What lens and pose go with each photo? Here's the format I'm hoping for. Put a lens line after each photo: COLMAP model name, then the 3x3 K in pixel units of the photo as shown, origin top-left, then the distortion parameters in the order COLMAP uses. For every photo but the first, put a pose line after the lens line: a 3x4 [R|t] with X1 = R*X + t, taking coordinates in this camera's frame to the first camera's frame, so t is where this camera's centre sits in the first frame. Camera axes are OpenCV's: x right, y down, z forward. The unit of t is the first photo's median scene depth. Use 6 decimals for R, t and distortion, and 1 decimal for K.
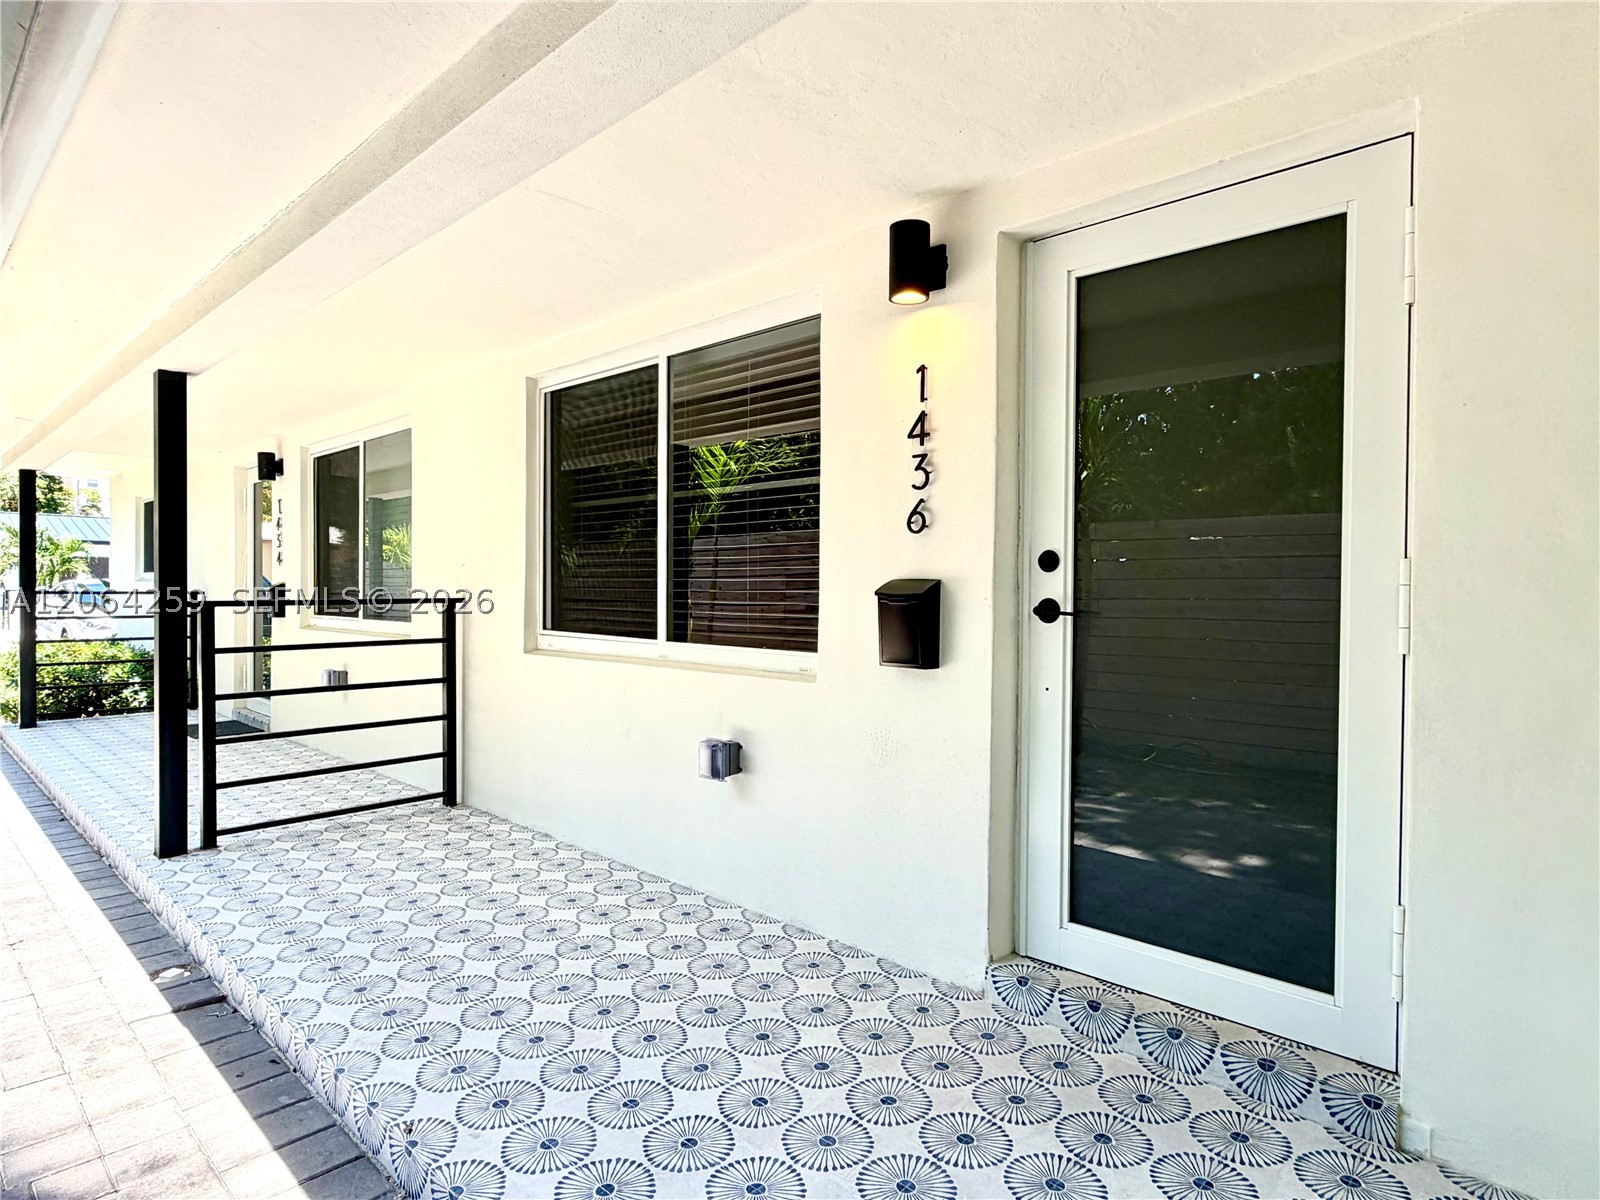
lens RADIAL K [[902.8, 0, 799.9], [0, 902.8, 605.5], [0, 0, 1]] dist [0.001982, -0.003077]
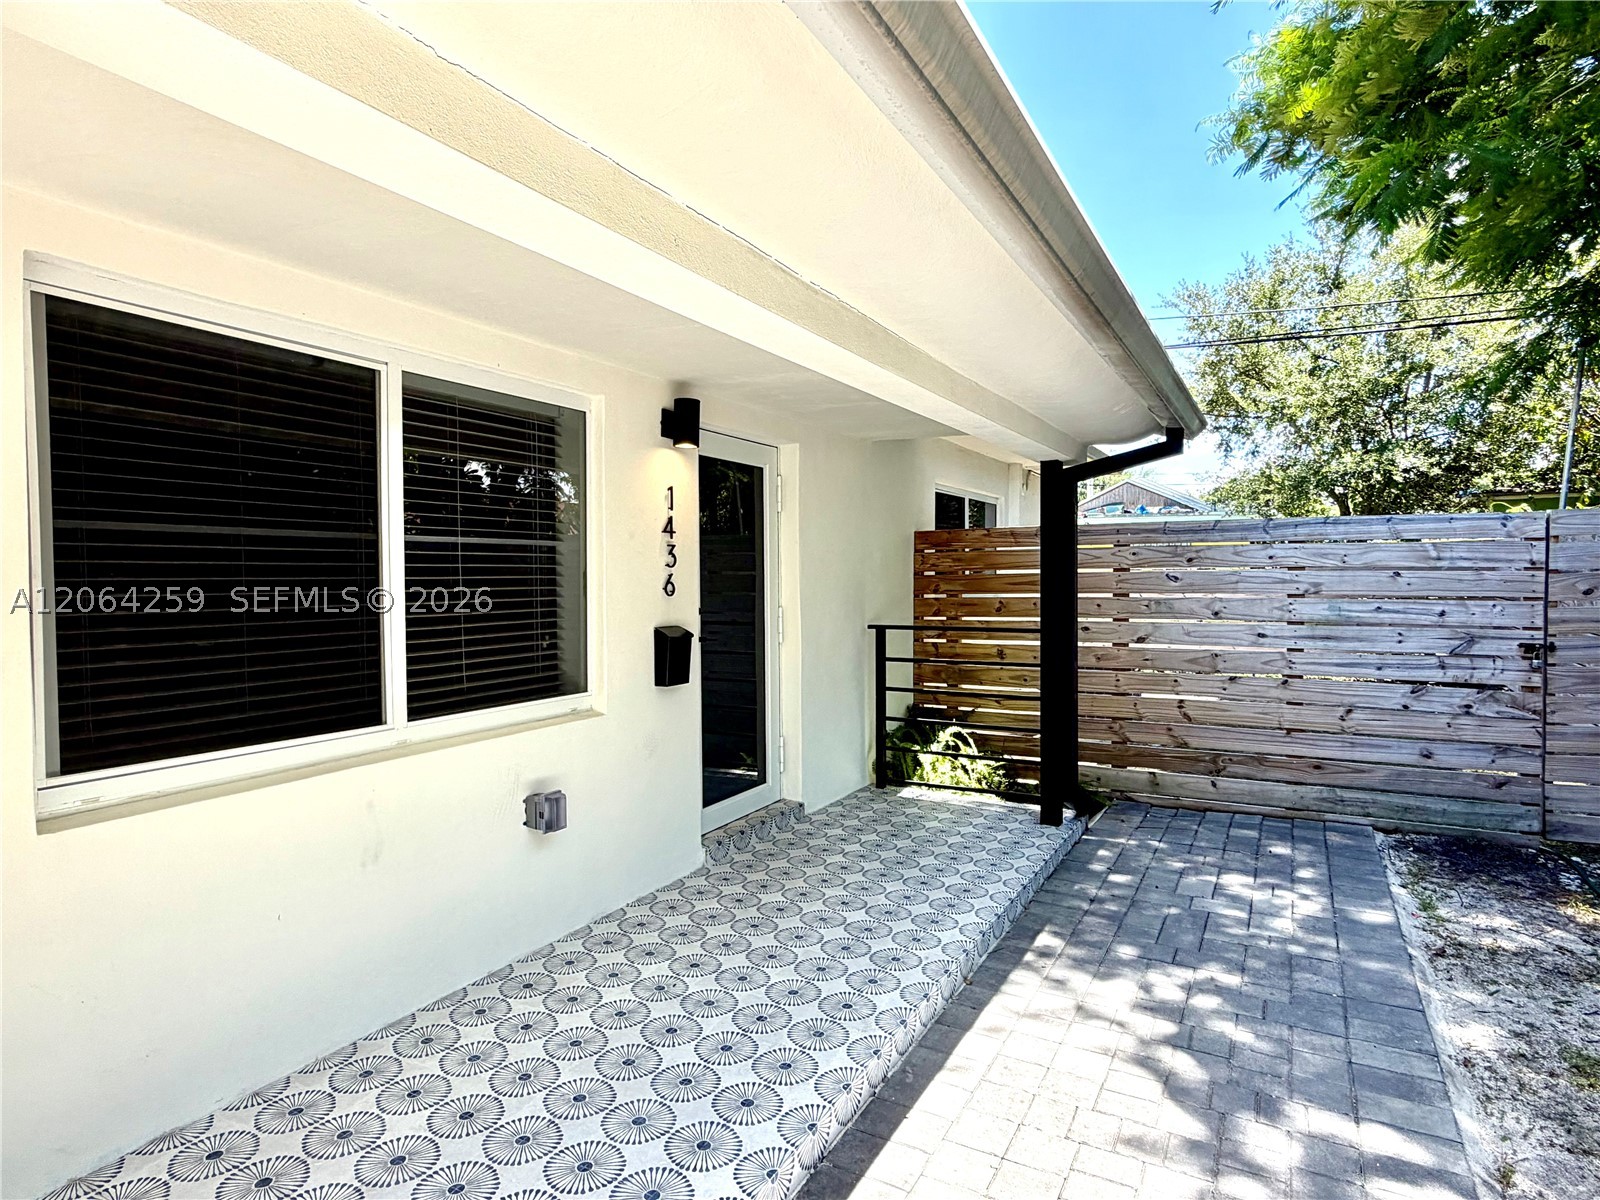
lens RADIAL K [[902.8, 0, 797.2], [0, 902.8, 607.8], [0, 0, 1]] dist [0.001982, -0.003077]
pose [[-0.259124, -0.042840, 0.964893, -1.388072], [0.018567, 0.998610, 0.049324, -0.131451], [-0.965666, 0.030696, -0.257969, 1.184979]]
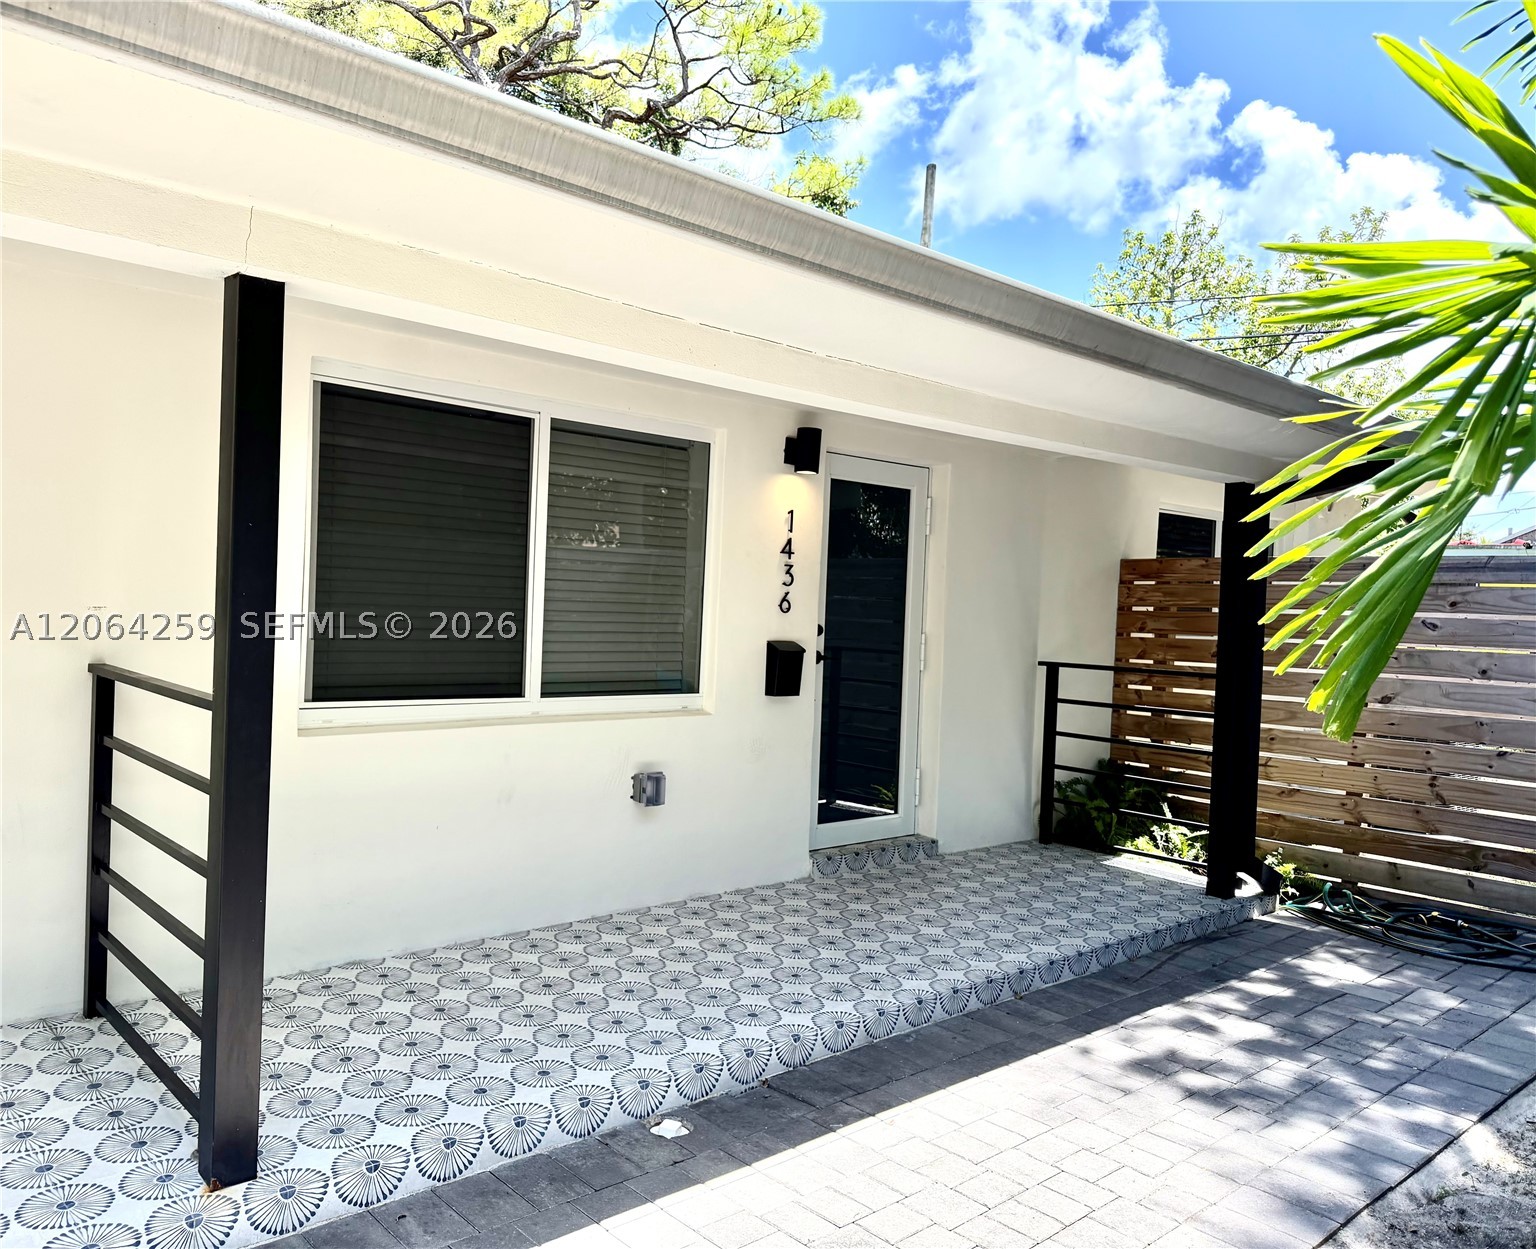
lens RADIAL K [[1168.8, 0, 703.1], [0, 1168.8, 623.4], [0, 0, 1]] dist [0.064449, -0.050370]
pose [[0.089881, -0.025049, 0.995637, -1.964566], [-0.022962, 0.999366, 0.027216, -0.114243], [-0.995688, -0.025308, 0.089249, 0.958862]]
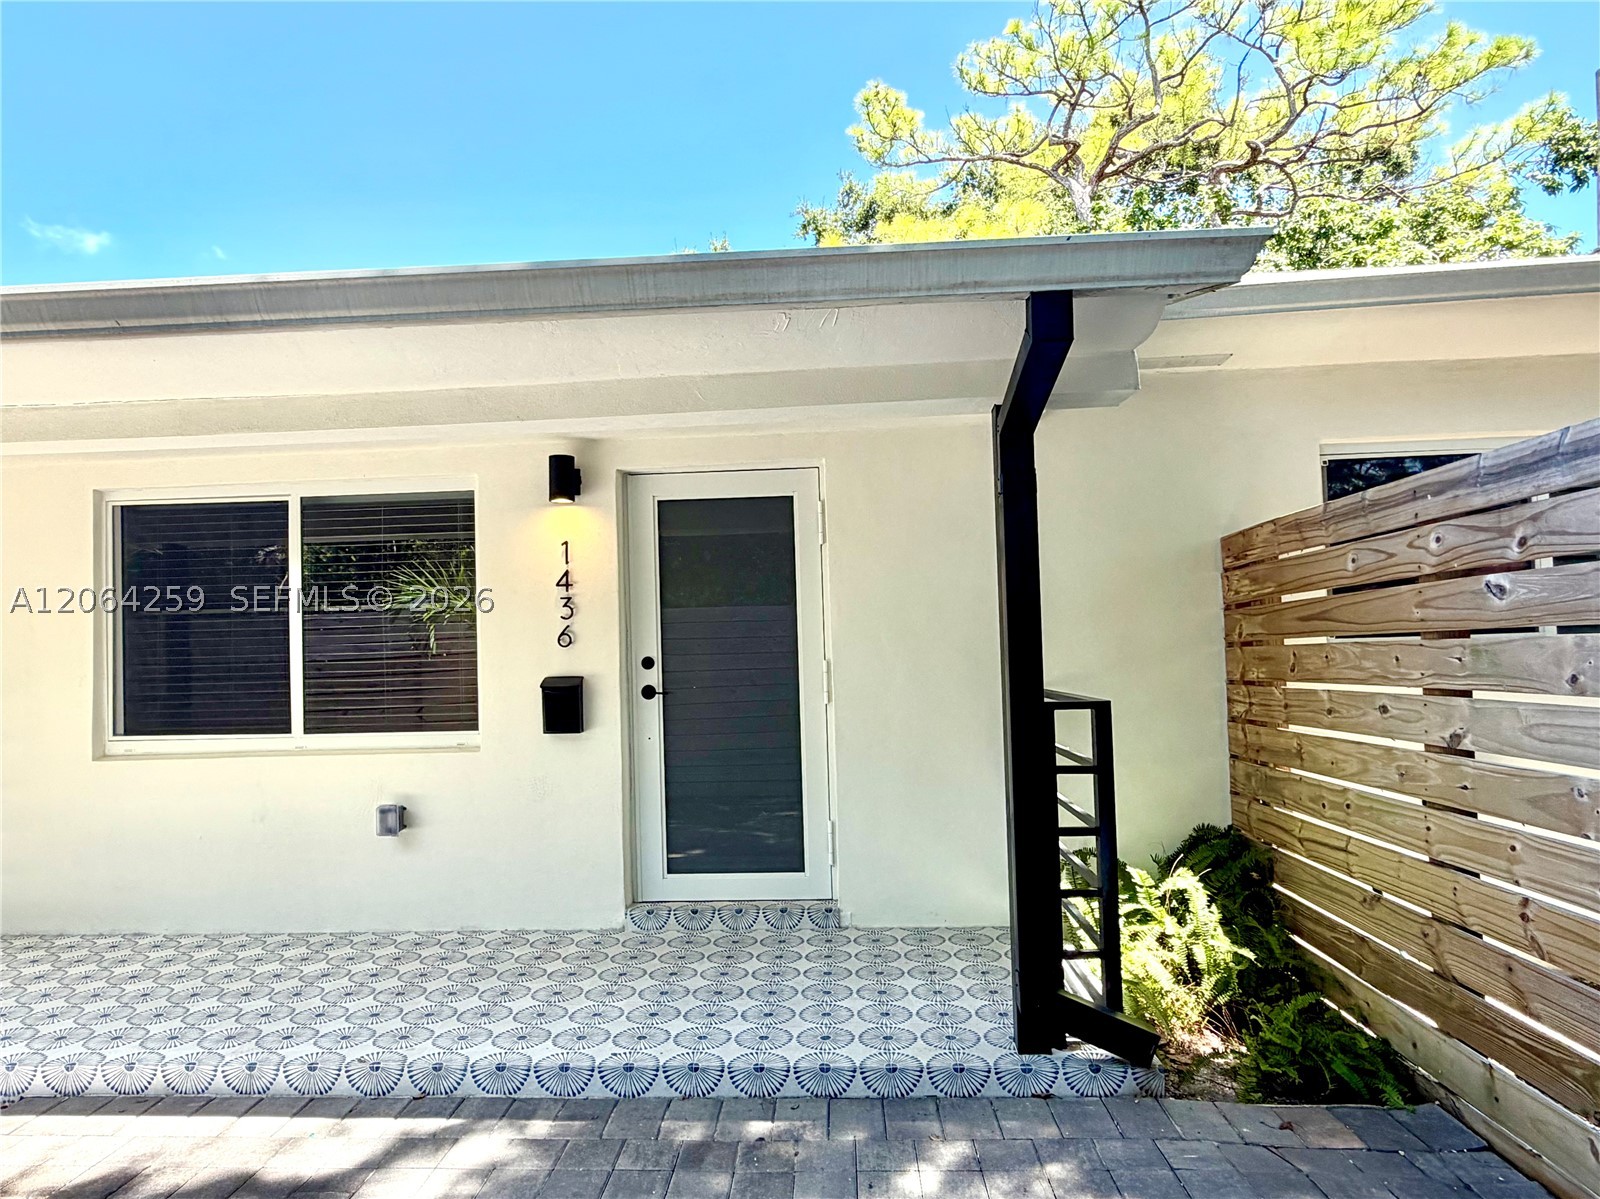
lens RADIAL K [[964.3, 0, 770.3], [0, 964.3, 619.8], [0, 0, 1]] dist [0.000604, 0.003352]
pose [[0.767065, -0.007658, 0.641524, -0.671623], [0.043999, 0.998202, -0.040694, -0.043517], [-0.640059, 0.059441, 0.766023, -0.513481]]
